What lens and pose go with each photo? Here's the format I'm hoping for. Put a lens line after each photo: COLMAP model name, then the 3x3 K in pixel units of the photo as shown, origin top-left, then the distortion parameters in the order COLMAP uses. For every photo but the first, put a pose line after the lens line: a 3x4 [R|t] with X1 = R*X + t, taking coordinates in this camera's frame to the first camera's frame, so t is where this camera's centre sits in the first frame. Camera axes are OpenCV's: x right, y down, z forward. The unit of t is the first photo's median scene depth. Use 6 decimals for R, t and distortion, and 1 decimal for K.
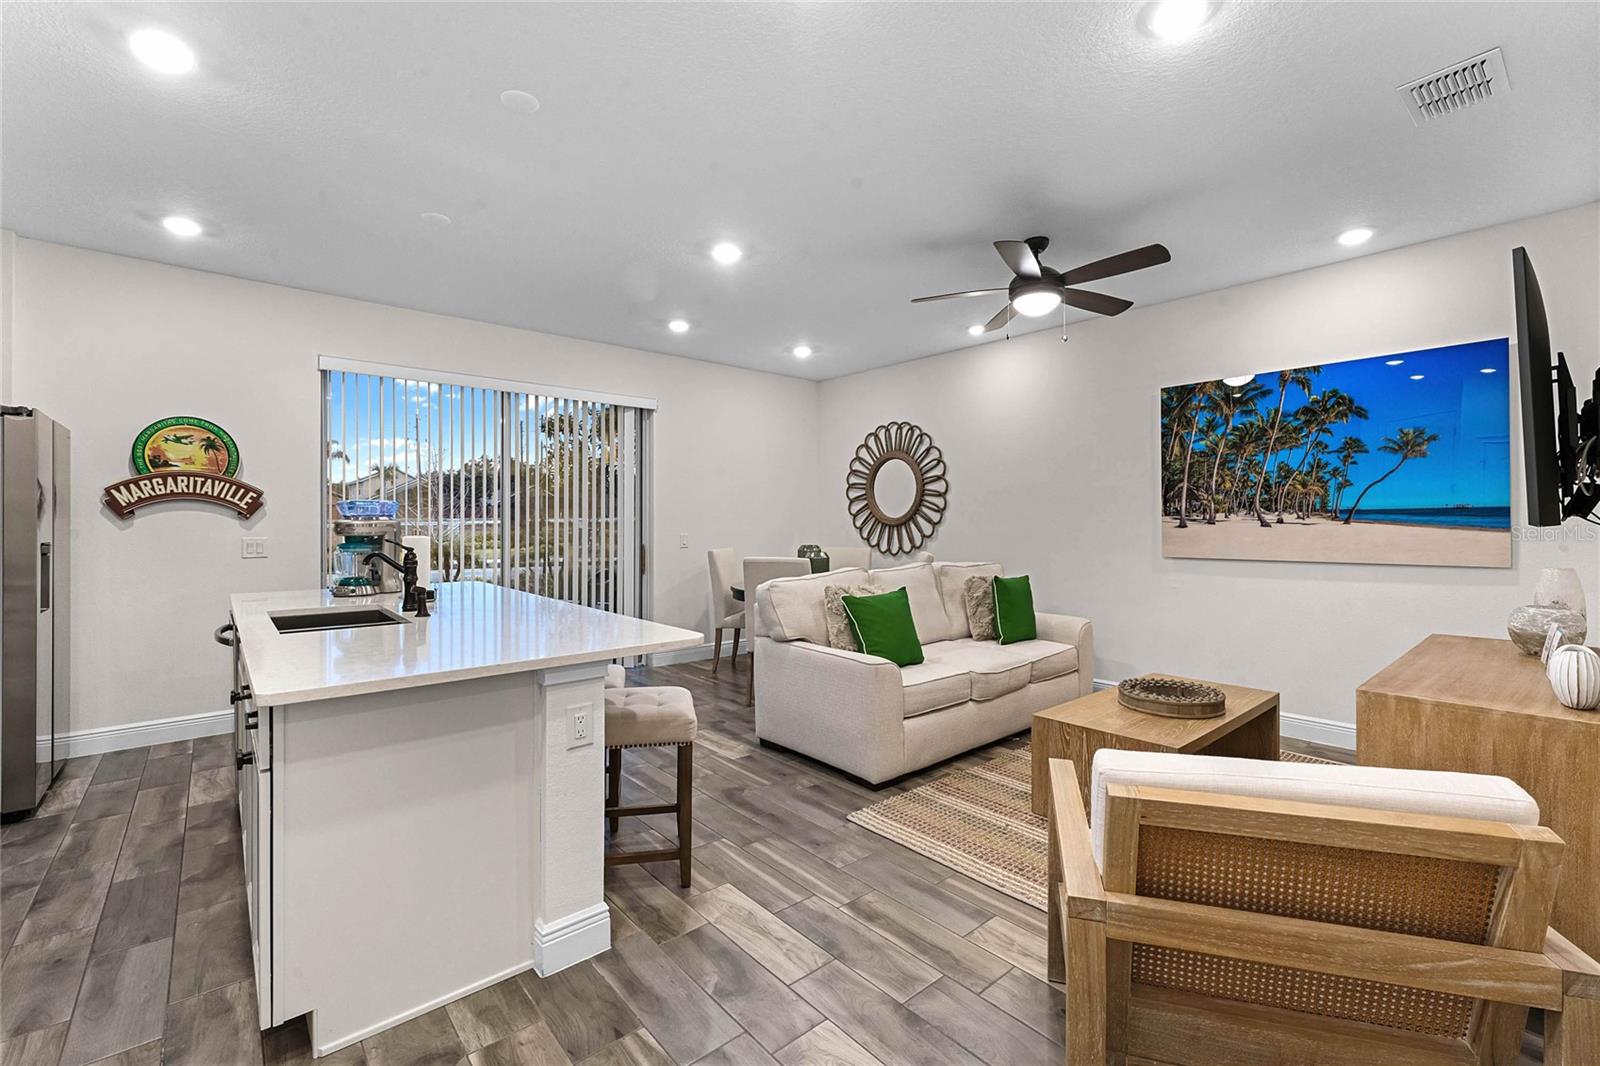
lens RADIAL K [[683.7, 0, 808.3], [0, 683.7, 520.9], [0, 0, 1]] dist [-0.001603, 0.000440]
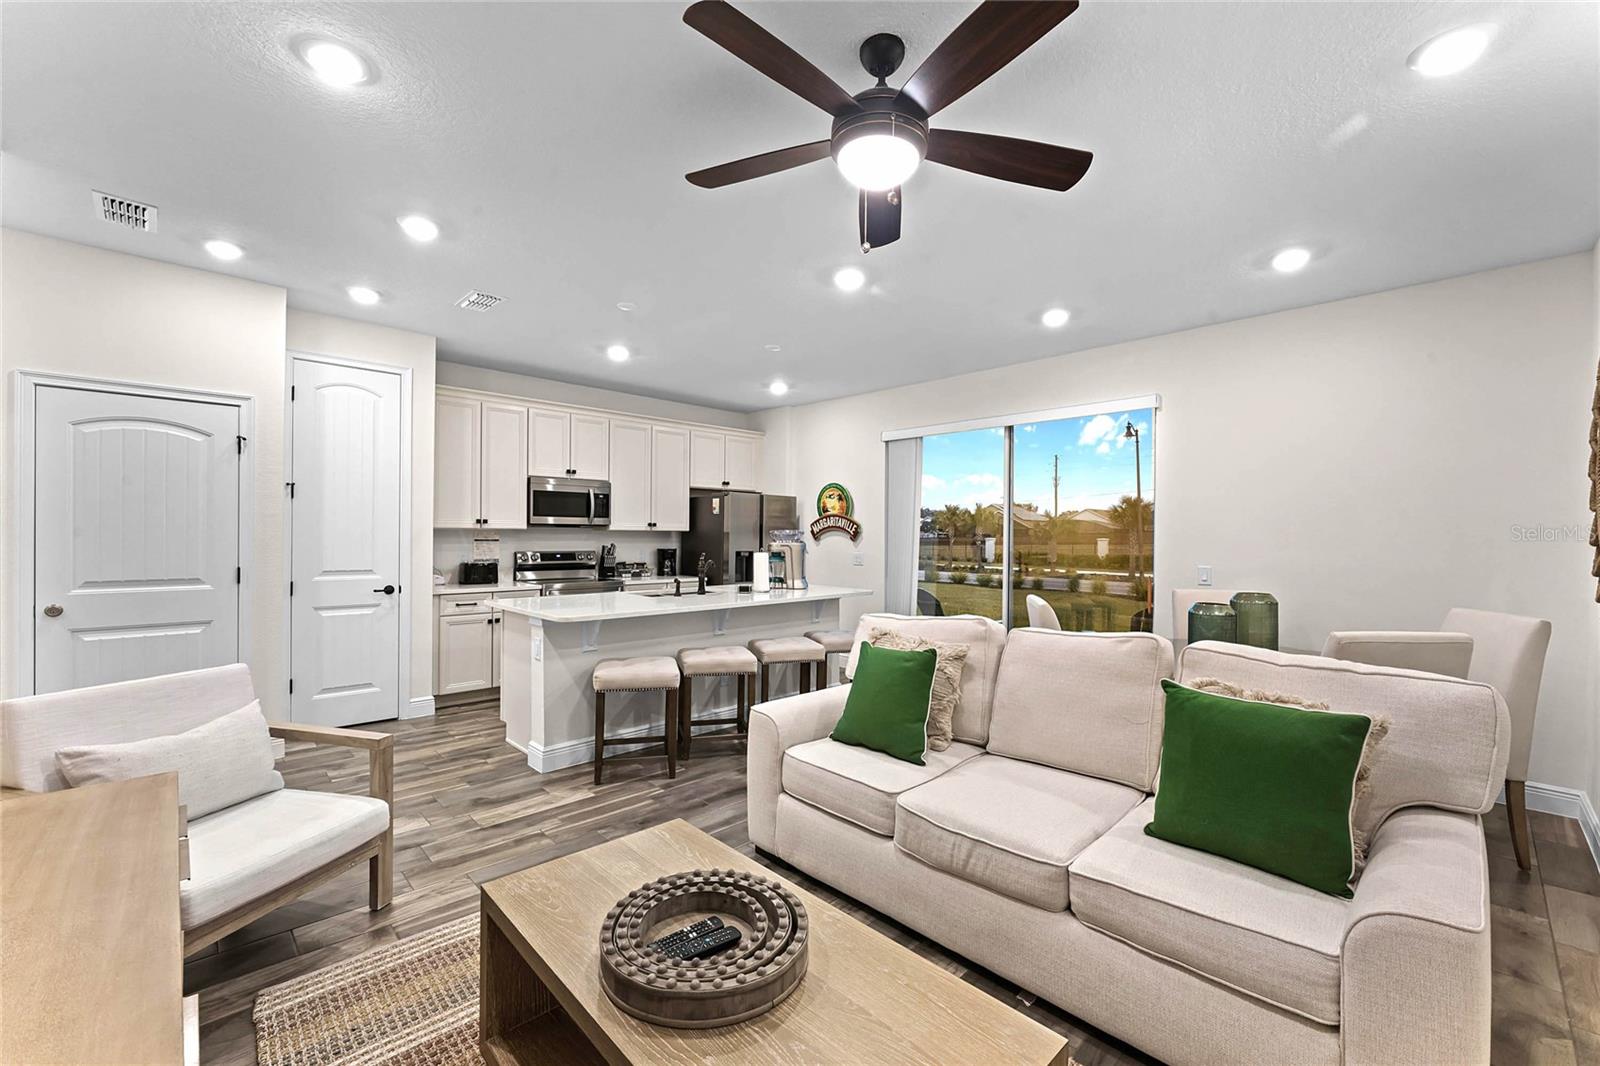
lens RADIAL K [[654.4, 0, 797.2], [0, 654.4, 540.1], [0, 0, 1]] dist [-0.002485, 0.000368]
pose [[0.042429, 0.004839, -0.999088, 0.768507], [-0.008396, 0.999955, 0.004487, -0.011285], [0.999064, 0.008198, 0.042467, 0.818944]]
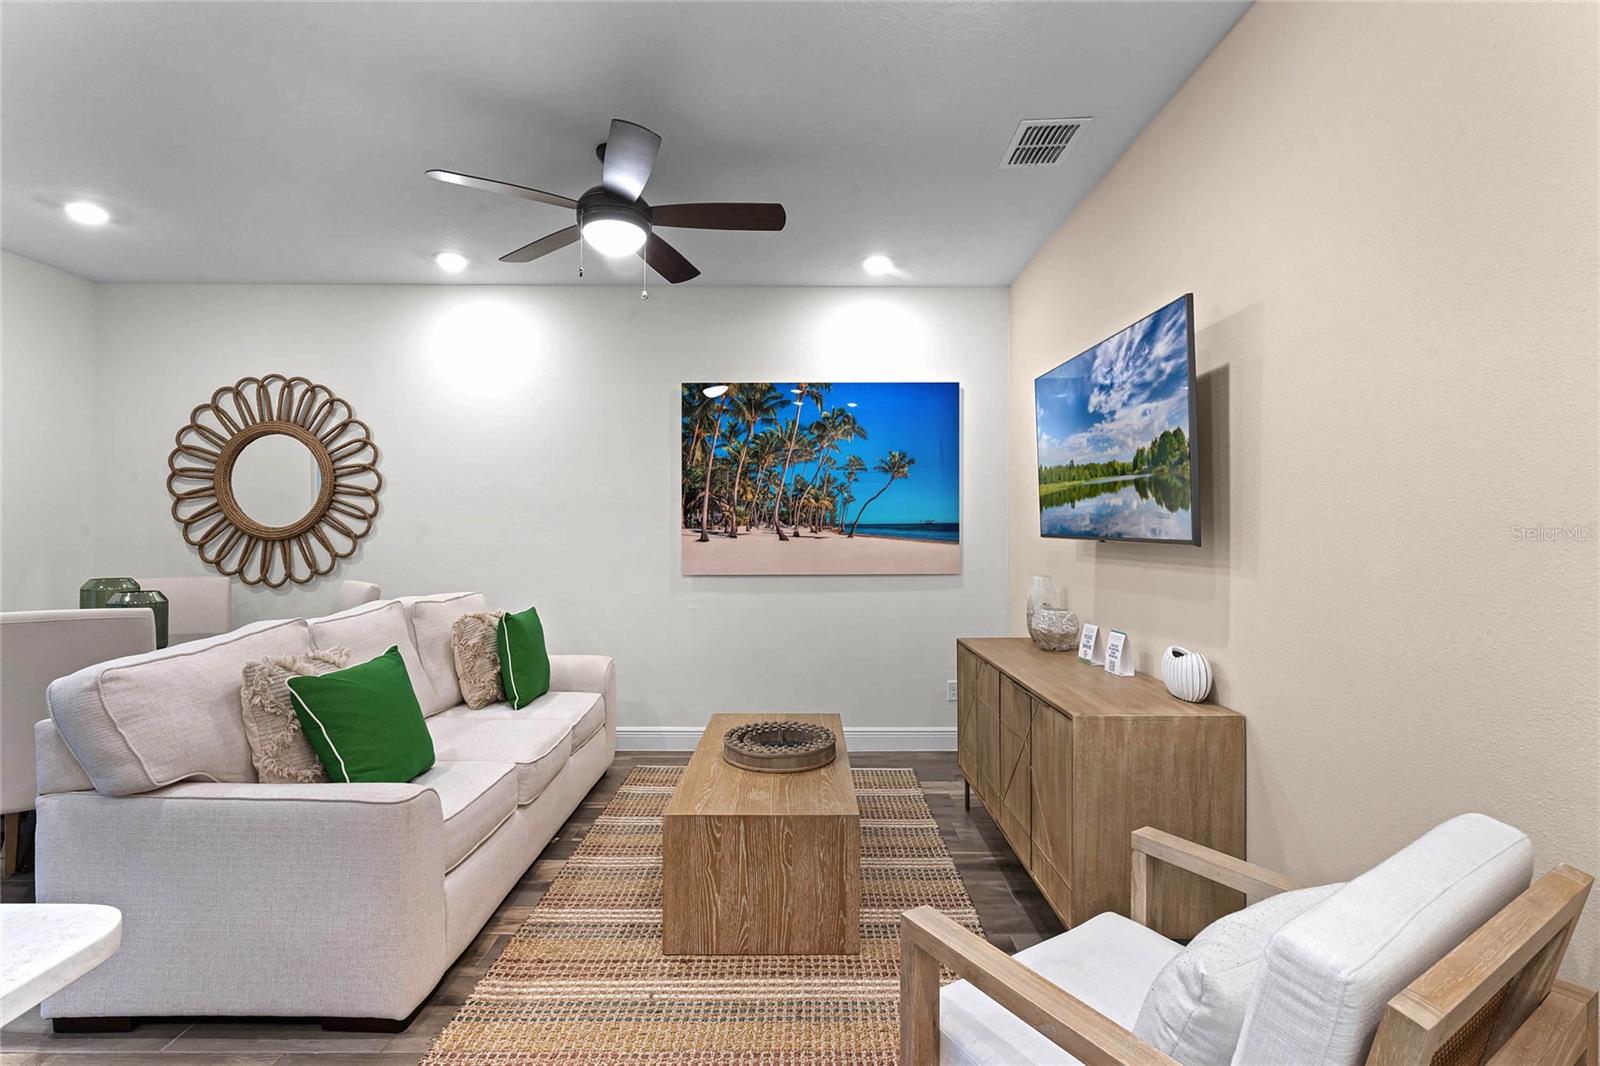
lens RADIAL K [[741.3, 0, 806.0], [0, 741.3, 528.9], [0, 0, 1]] dist [-0.000341, 0.000121]
pose [[0.653438, 0.003916, 0.756970, -0.114677], [-0.003958, 0.999991, -0.001757, -0.006391], [-0.756970, -0.001848, 0.653448, 0.296316]]
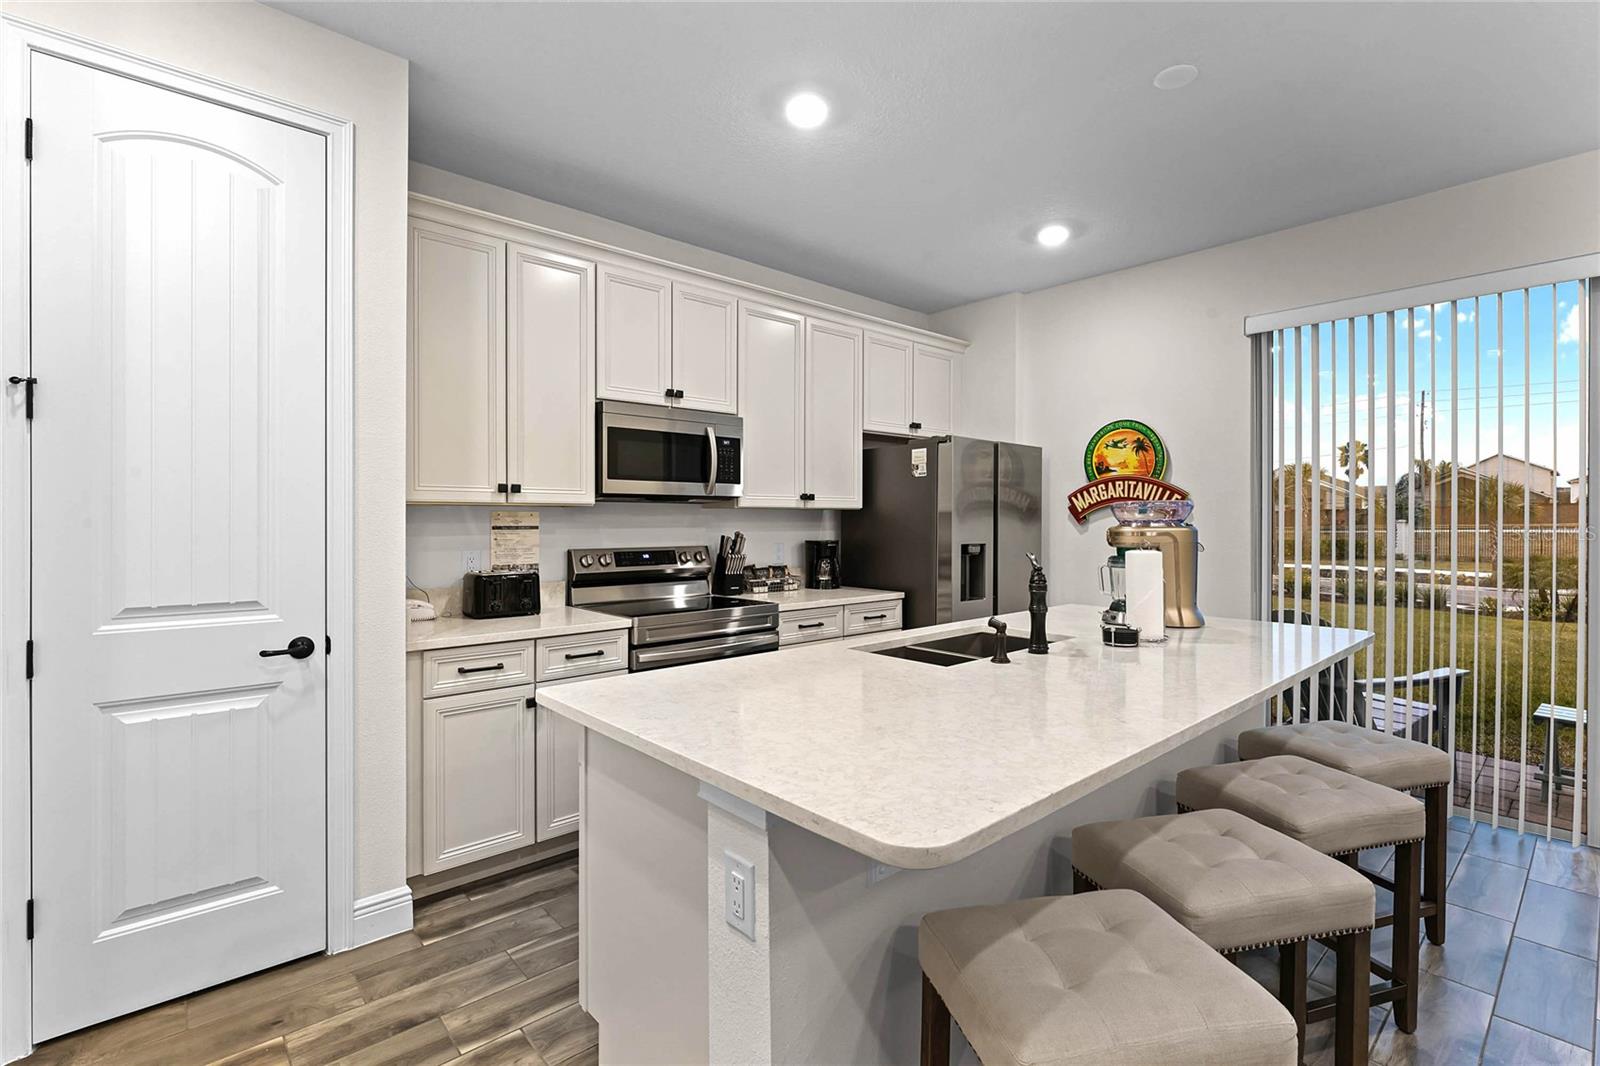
lens RADIAL K [[729.2, 0, 804.0], [0, 729.2, 524.6], [0, 0, 1]] dist [0.000515, 0.000011]
pose [[0.011777, 0.004050, -0.999922, 0.135540], [-0.000710, 0.999992, 0.004041, -0.005752], [0.999930, 0.000662, 0.011780, 0.517371]]
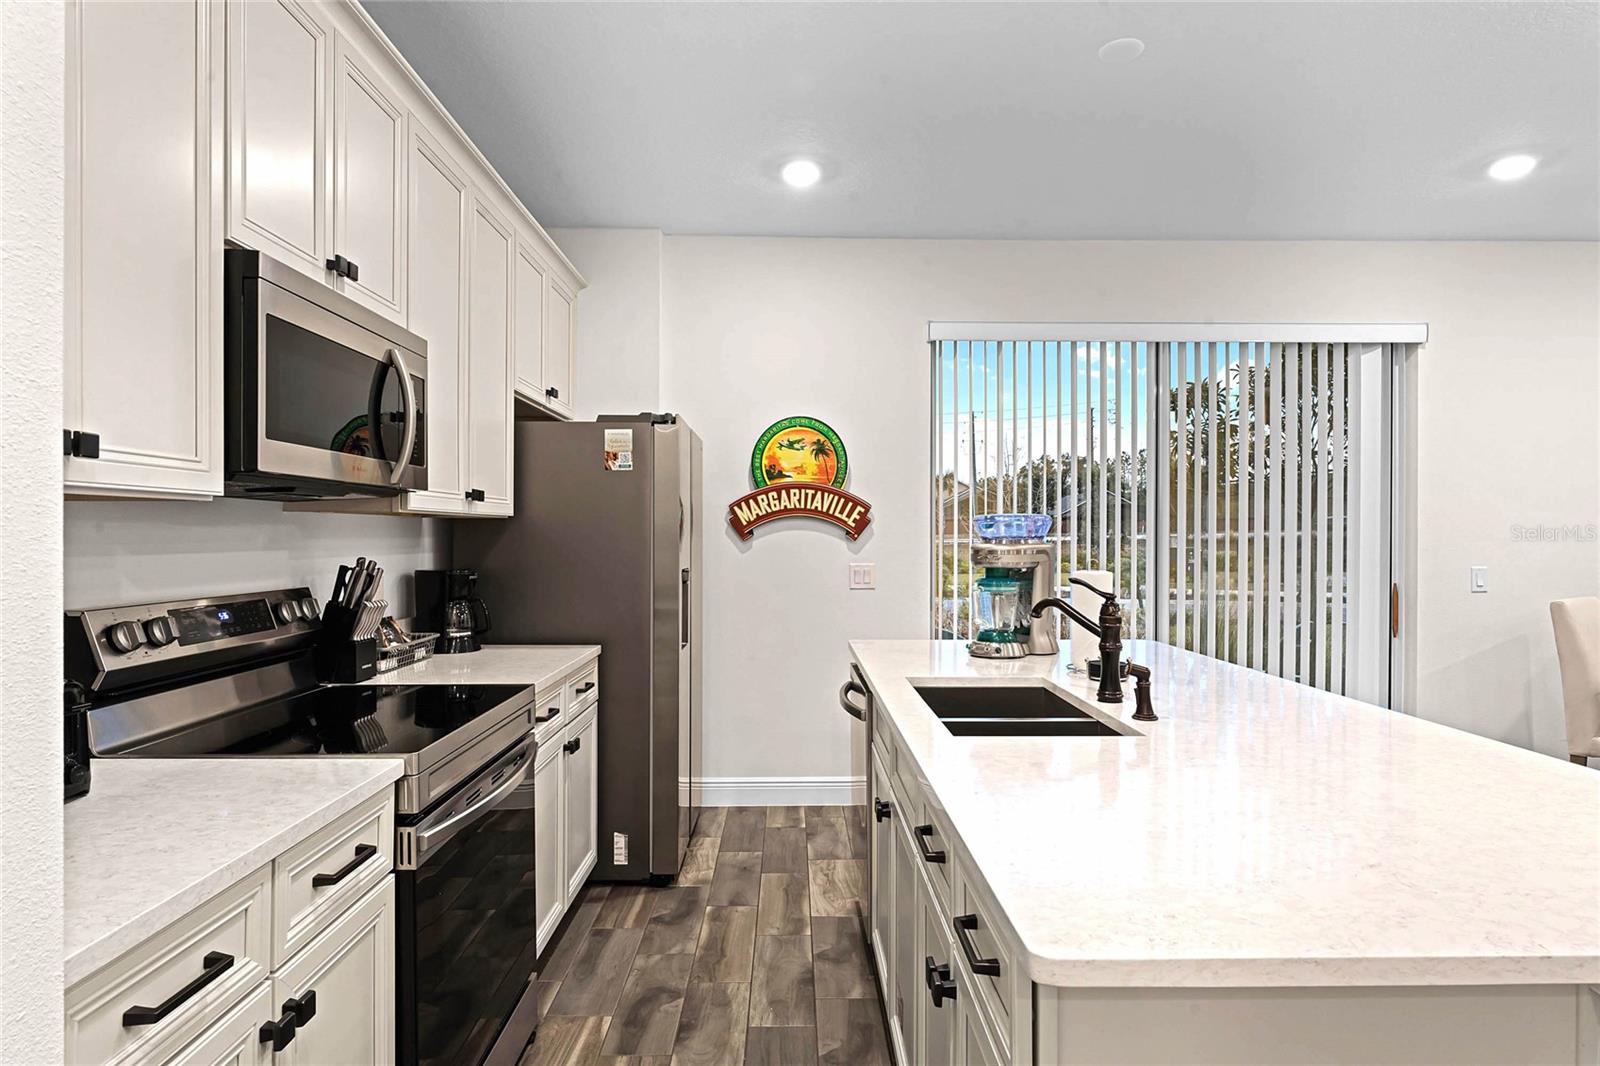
lens RADIAL K [[898.5, 0, 798.2], [0, 898.5, 540.2], [0, 0, 1]] dist [-0.000252, -0.000609]
pose [[0.760964, 0.002809, -0.648788, -0.199897], [-0.000422, 0.999993, 0.003835, -0.006855], [0.648794, -0.002644, 0.760960, 0.167408]]
